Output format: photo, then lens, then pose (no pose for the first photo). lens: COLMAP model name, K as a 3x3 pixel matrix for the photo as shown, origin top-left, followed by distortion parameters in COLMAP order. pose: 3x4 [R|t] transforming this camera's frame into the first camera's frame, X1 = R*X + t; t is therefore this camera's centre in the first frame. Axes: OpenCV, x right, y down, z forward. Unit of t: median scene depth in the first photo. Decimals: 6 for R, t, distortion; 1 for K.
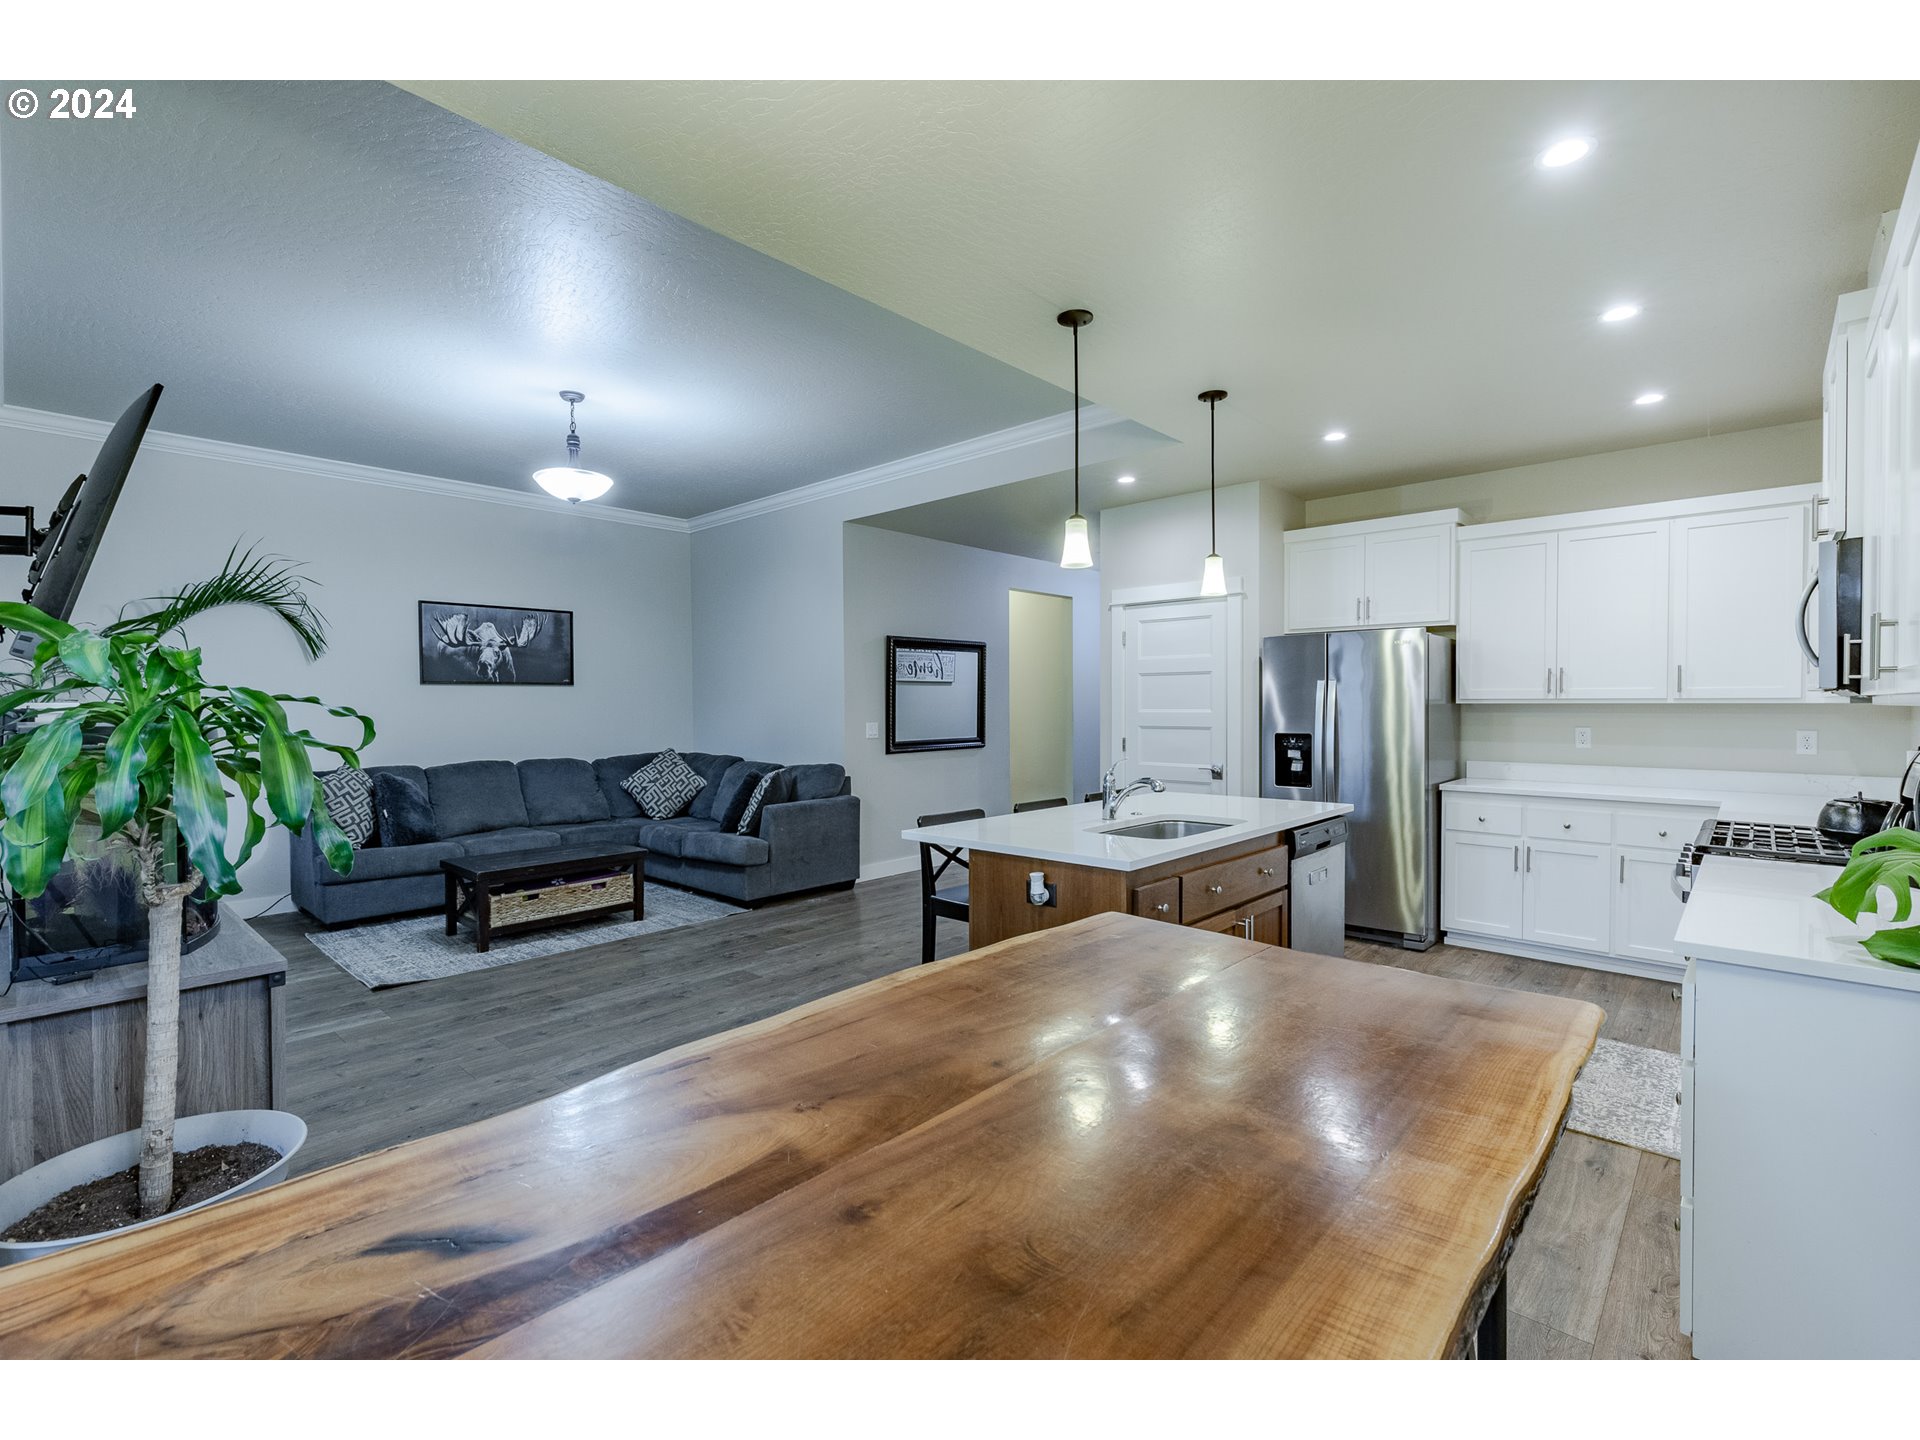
lens RADIAL K [[874.4, 0, 965.1], [0, 874.4, 707.4], [0, 0, 1]] dist [0.010877, -0.001301]
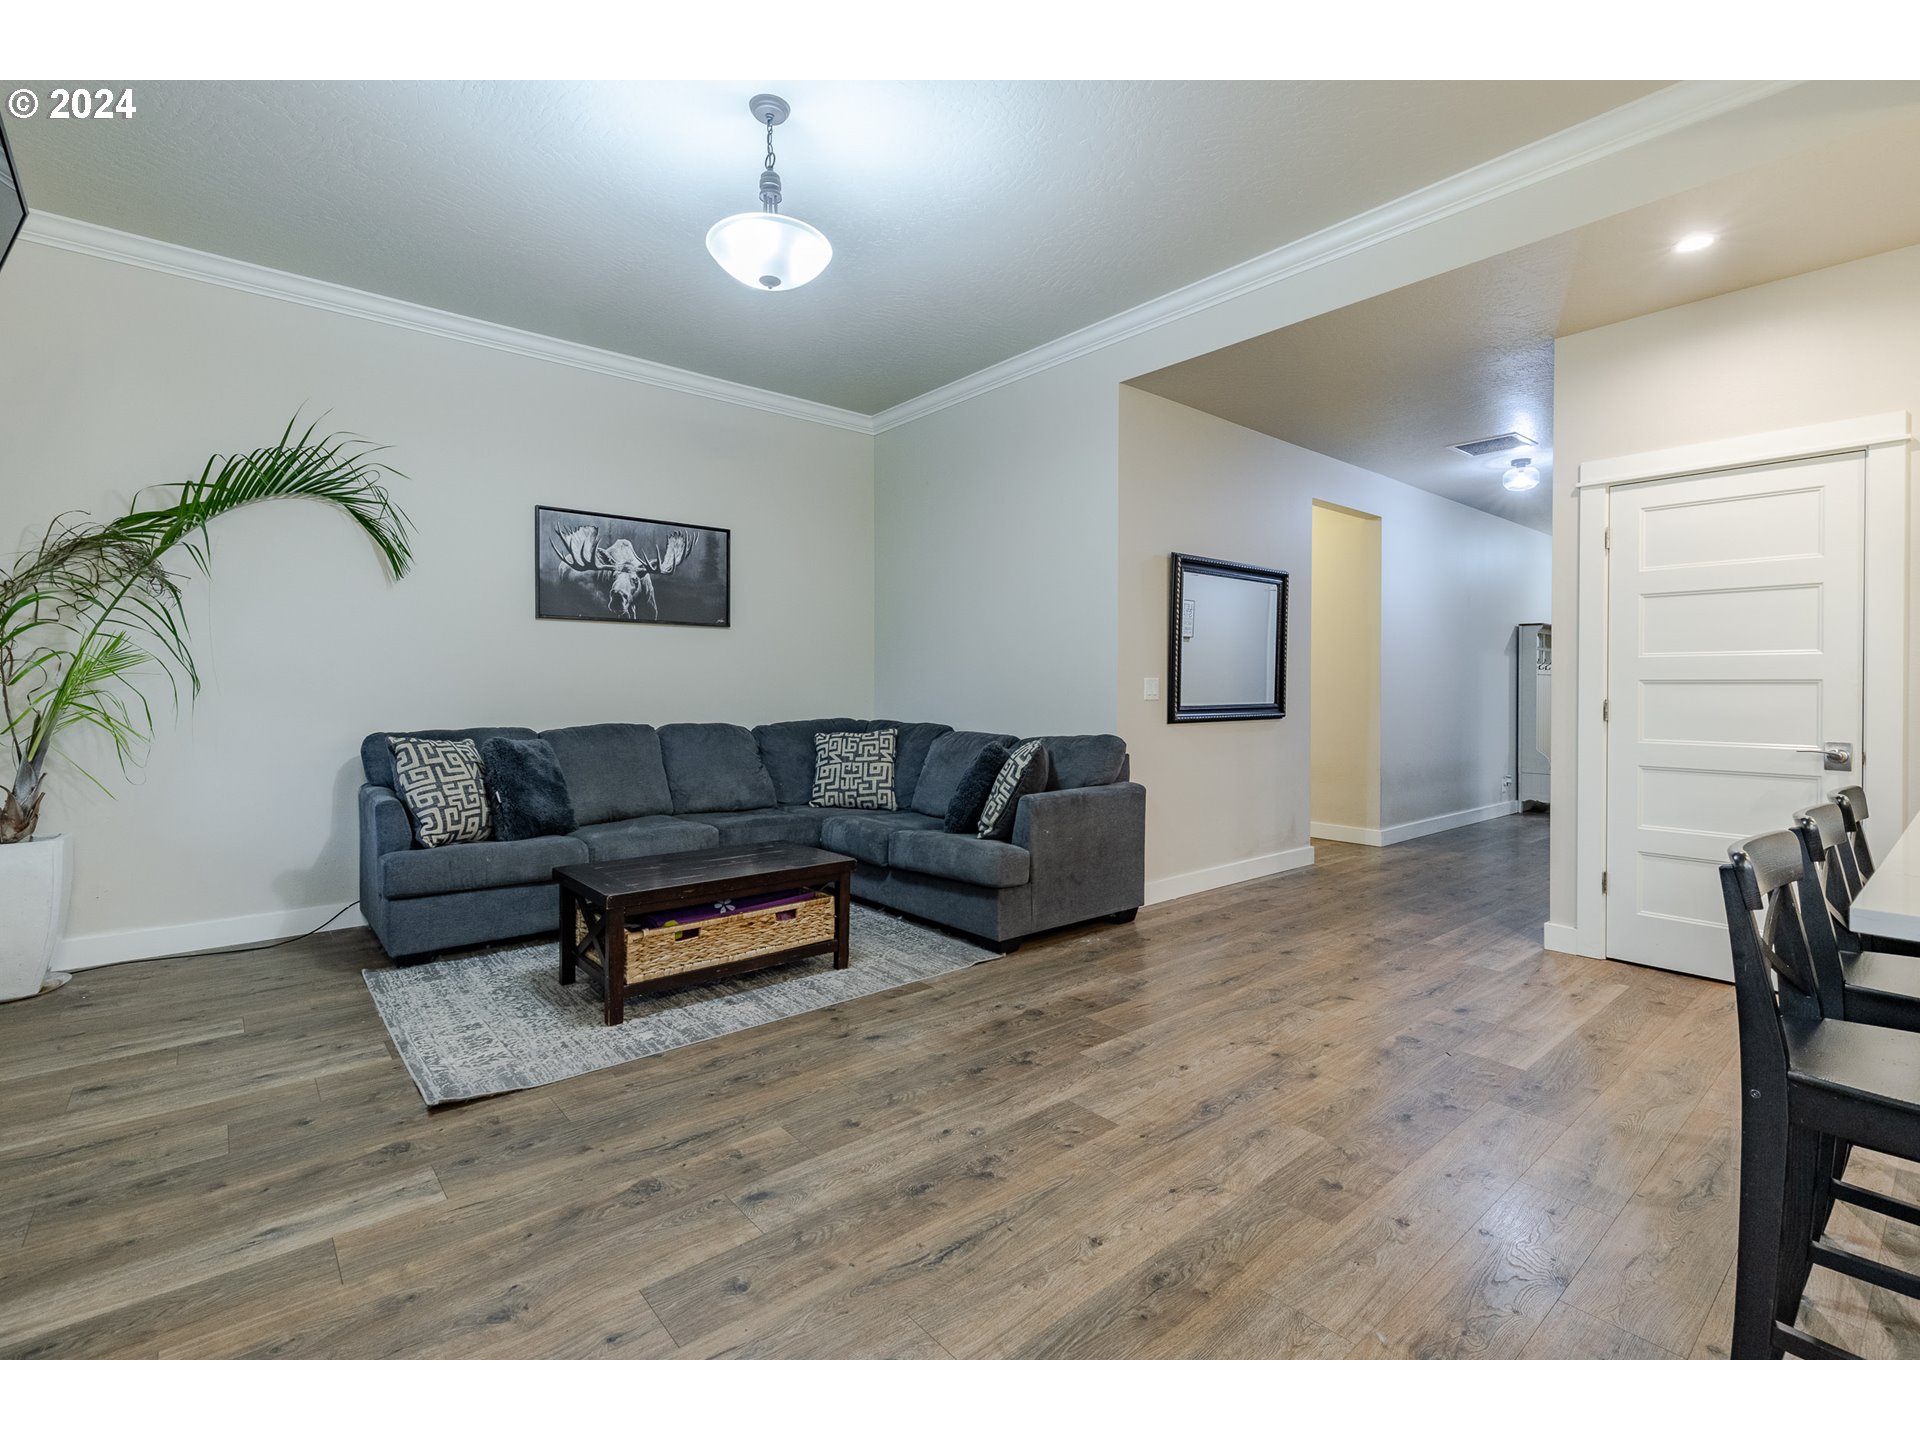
lens RADIAL K [[874.4, 0, 970.9], [0, 874.4, 697.4], [0, 0, 1]] dist [0.010877, -0.001301]
pose [[0.993577, 0.012416, -0.112473, -0.226203], [-0.012063, 0.999920, 0.003822, 0.043242], [0.112511, -0.002441, 0.993647, 0.402799]]
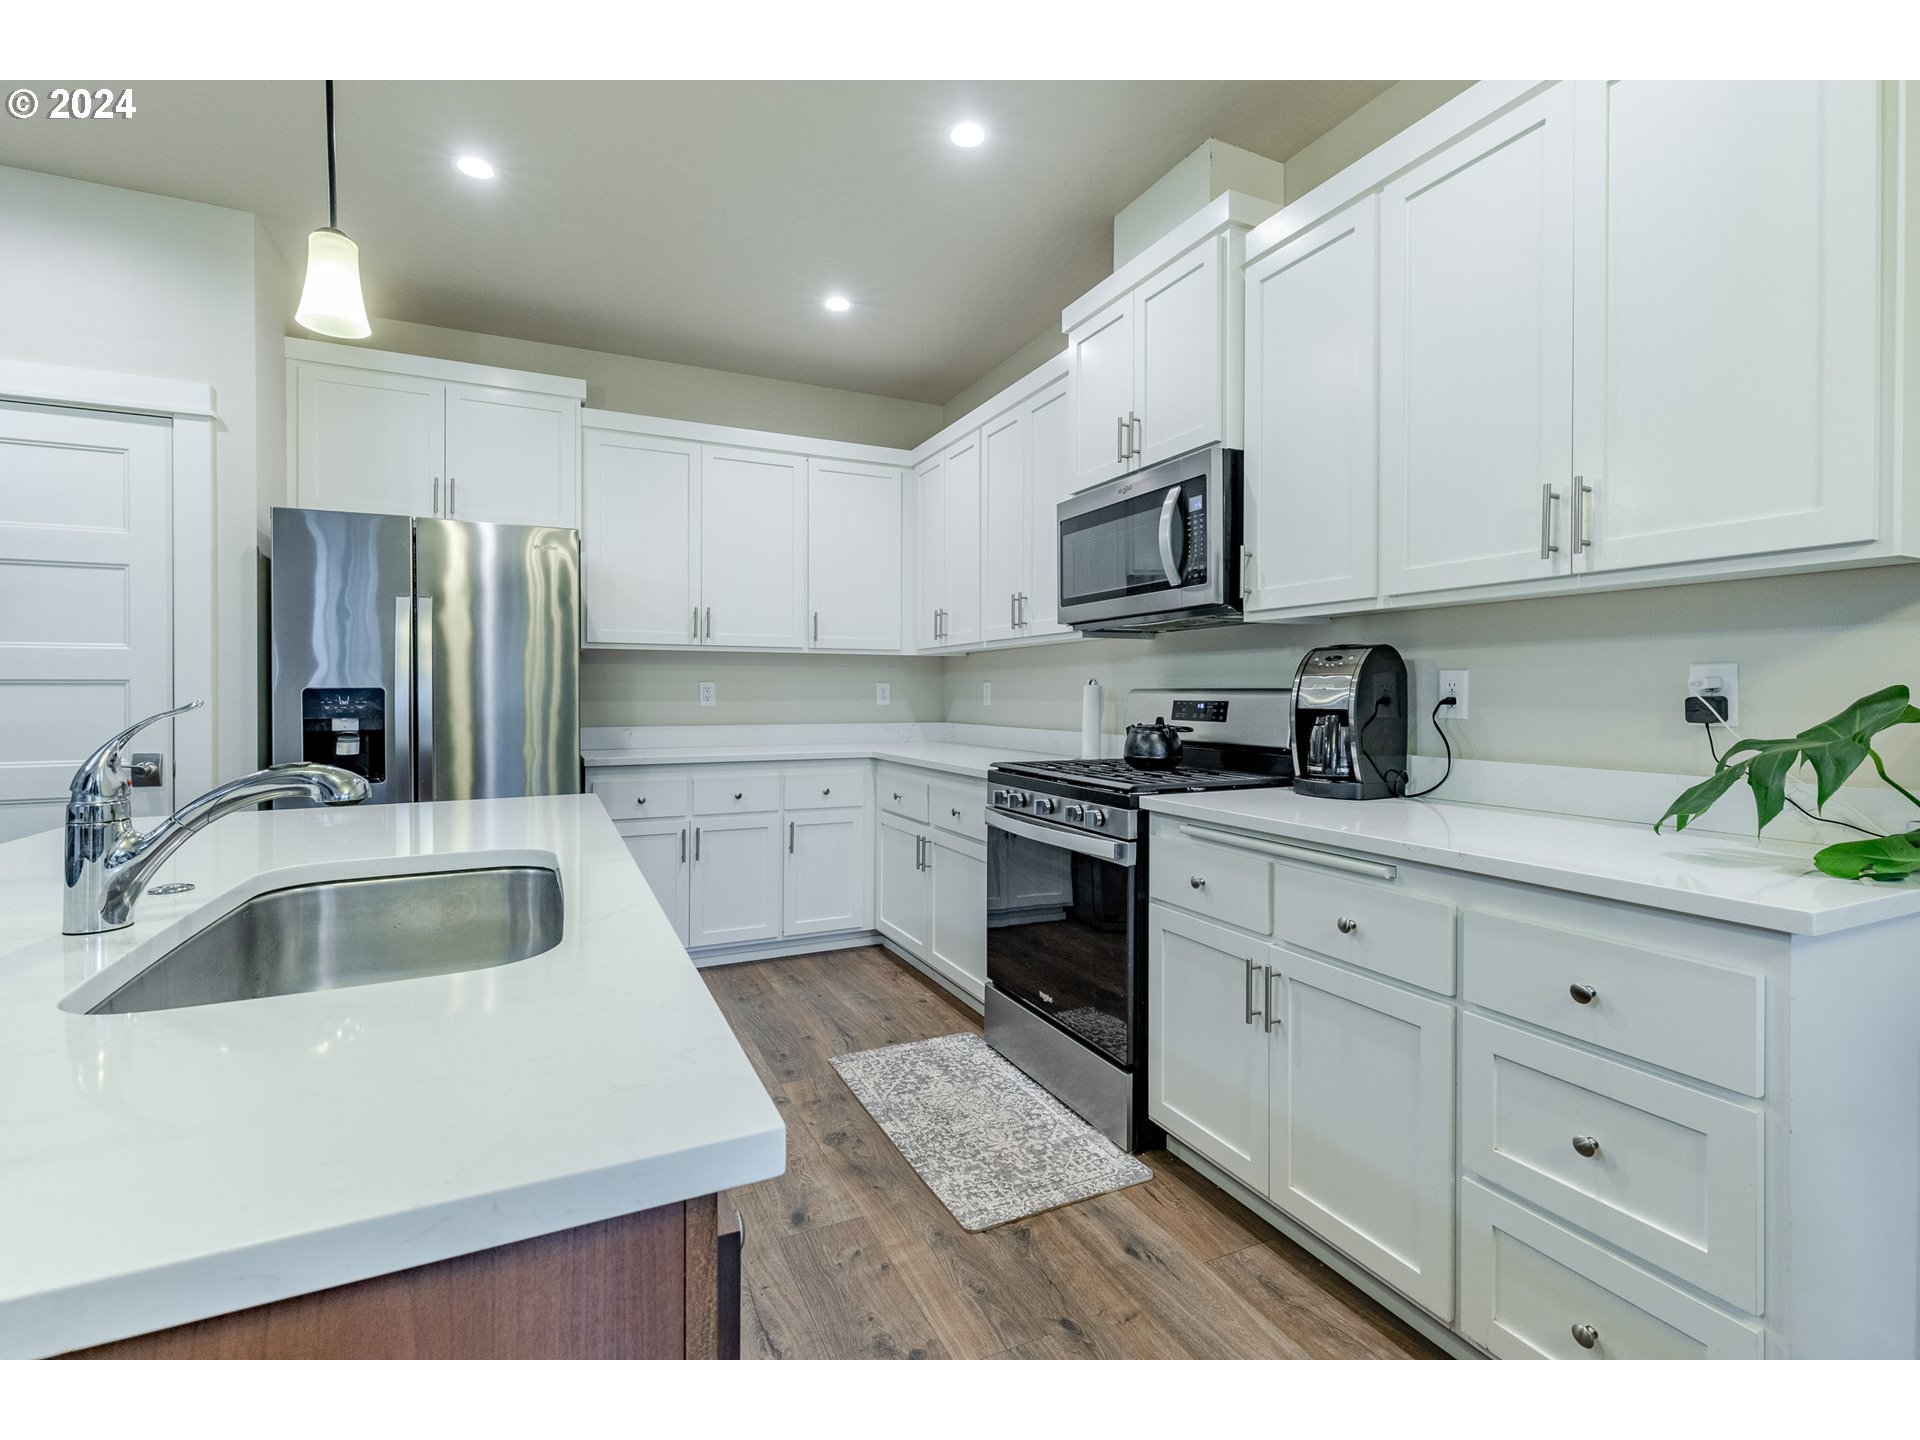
lens RADIAL K [[874.4, 0, 952.7], [0, 874.4, 694.6], [0, 0, 1]] dist [0.010877, -0.001301]
pose [[0.372366, 0.003588, 0.928079, 0.001960], [0.004502, 0.999974, -0.005673, 0.039474], [-0.928075, 0.006291, 0.372340, 0.444000]]
